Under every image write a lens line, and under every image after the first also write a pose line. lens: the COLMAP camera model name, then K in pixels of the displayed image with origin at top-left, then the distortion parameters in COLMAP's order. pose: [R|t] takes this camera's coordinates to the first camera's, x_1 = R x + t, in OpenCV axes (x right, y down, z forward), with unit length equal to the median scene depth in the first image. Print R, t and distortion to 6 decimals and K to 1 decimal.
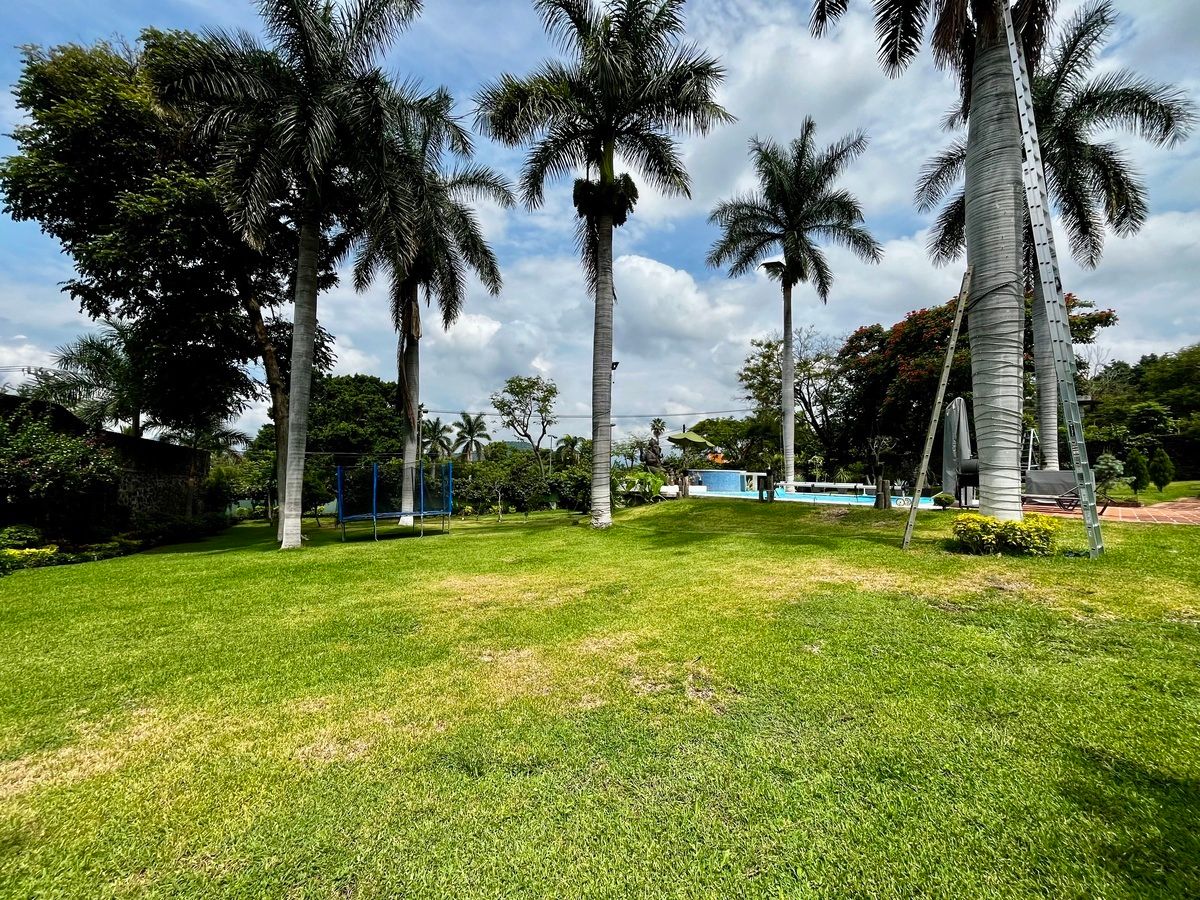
lens RADIAL K [[489.3, 0, 600.1], [0, 489.3, 448.3], [0, 0, 1]] dist [-0.000899, -0.000051]
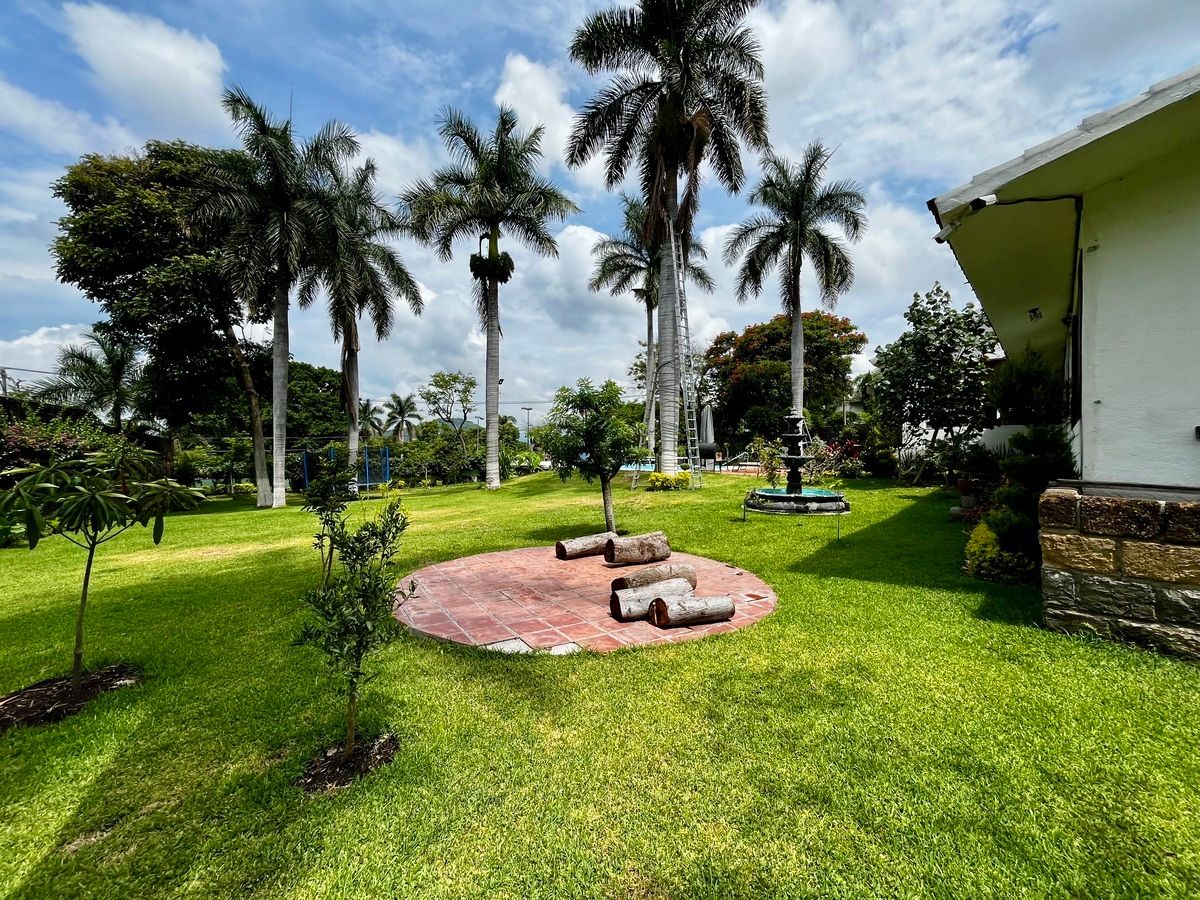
lens RADIAL K [[491.9, 0, 598.3], [0, 491.9, 447.4], [0, 0, 1]] dist [0.004055, 0.000029]
pose [[0.992666, -0.014933, 0.119966, 0.081864], [0.009118, 0.998763, 0.048878, -0.022742], [-0.120547, -0.047425, 0.991574, -0.308624]]
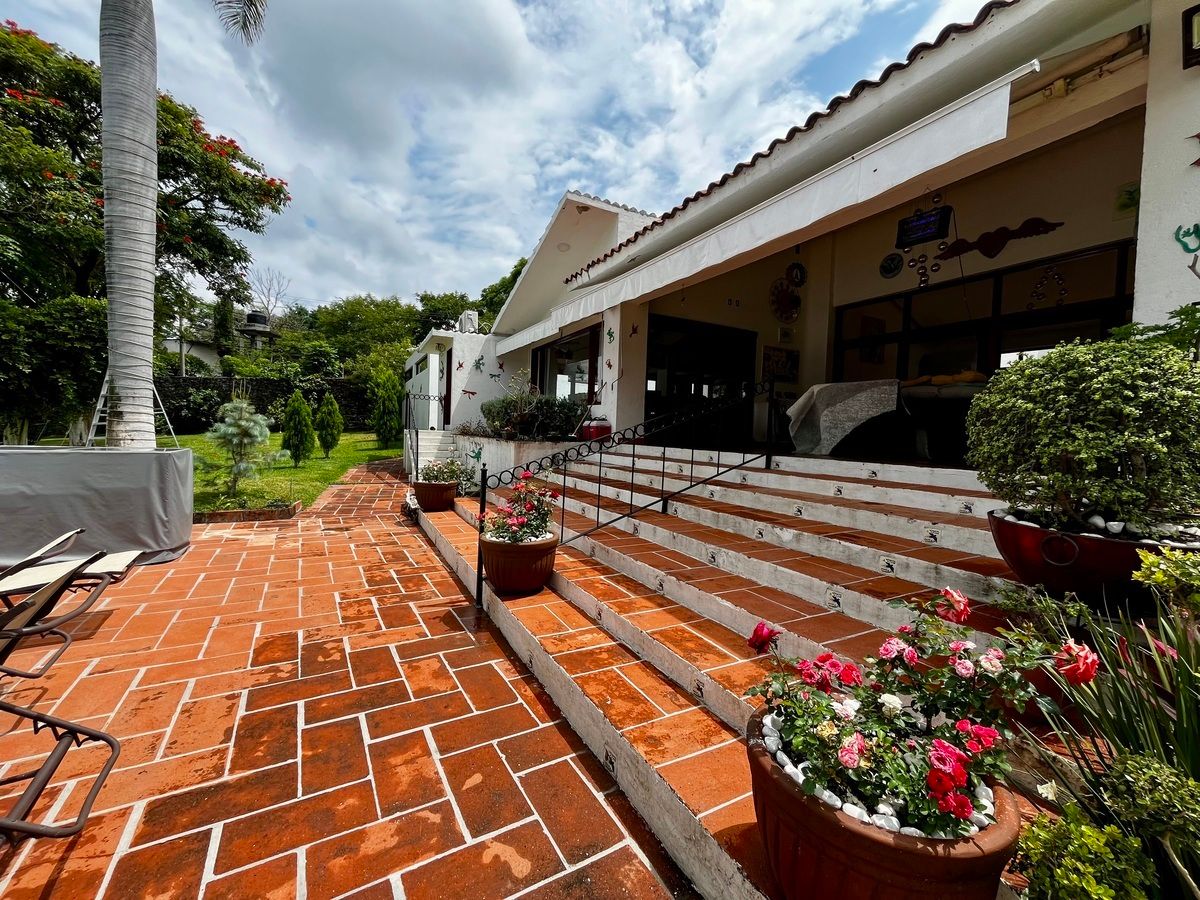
lens RADIAL K [[489.3, 0, 600.1], [0, 489.3, 448.3], [0, 0, 1]] dist [-0.000899, -0.000051]
pose [[0.206900, -0.050601, 0.977053, 0.404639], [-0.080847, 0.994362, 0.068618, -0.000912], [-0.975016, -0.093189, 0.201642, 0.355871]]
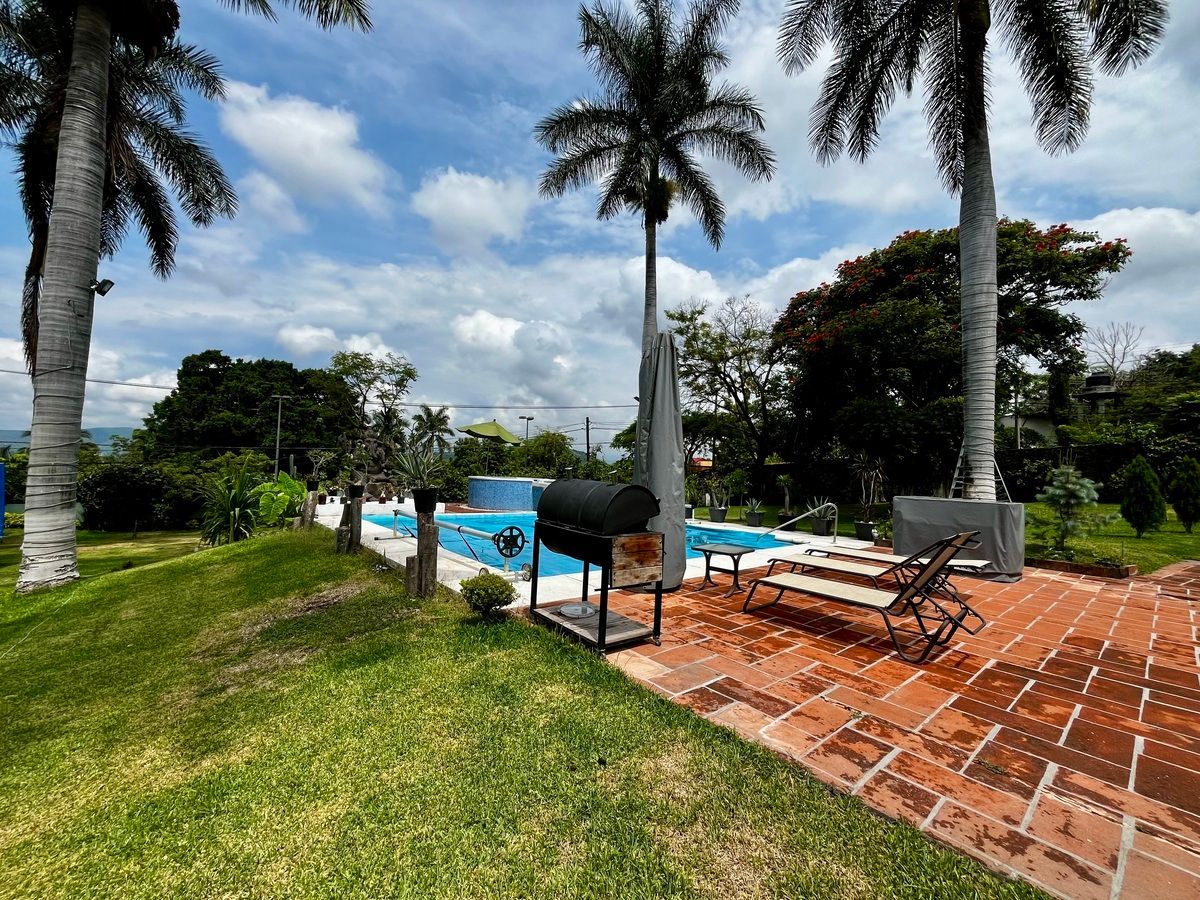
lens RADIAL K [[489.3, 0, 600.1], [0, 489.3, 448.3], [0, 0, 1]] dist [-0.000899, -0.000051]
pose [[0.998588, 0.015416, -0.050831, 0.349118], [-0.015245, 0.999877, 0.003743, -0.000786], [0.050882, -0.002963, 0.998700, 0.282388]]
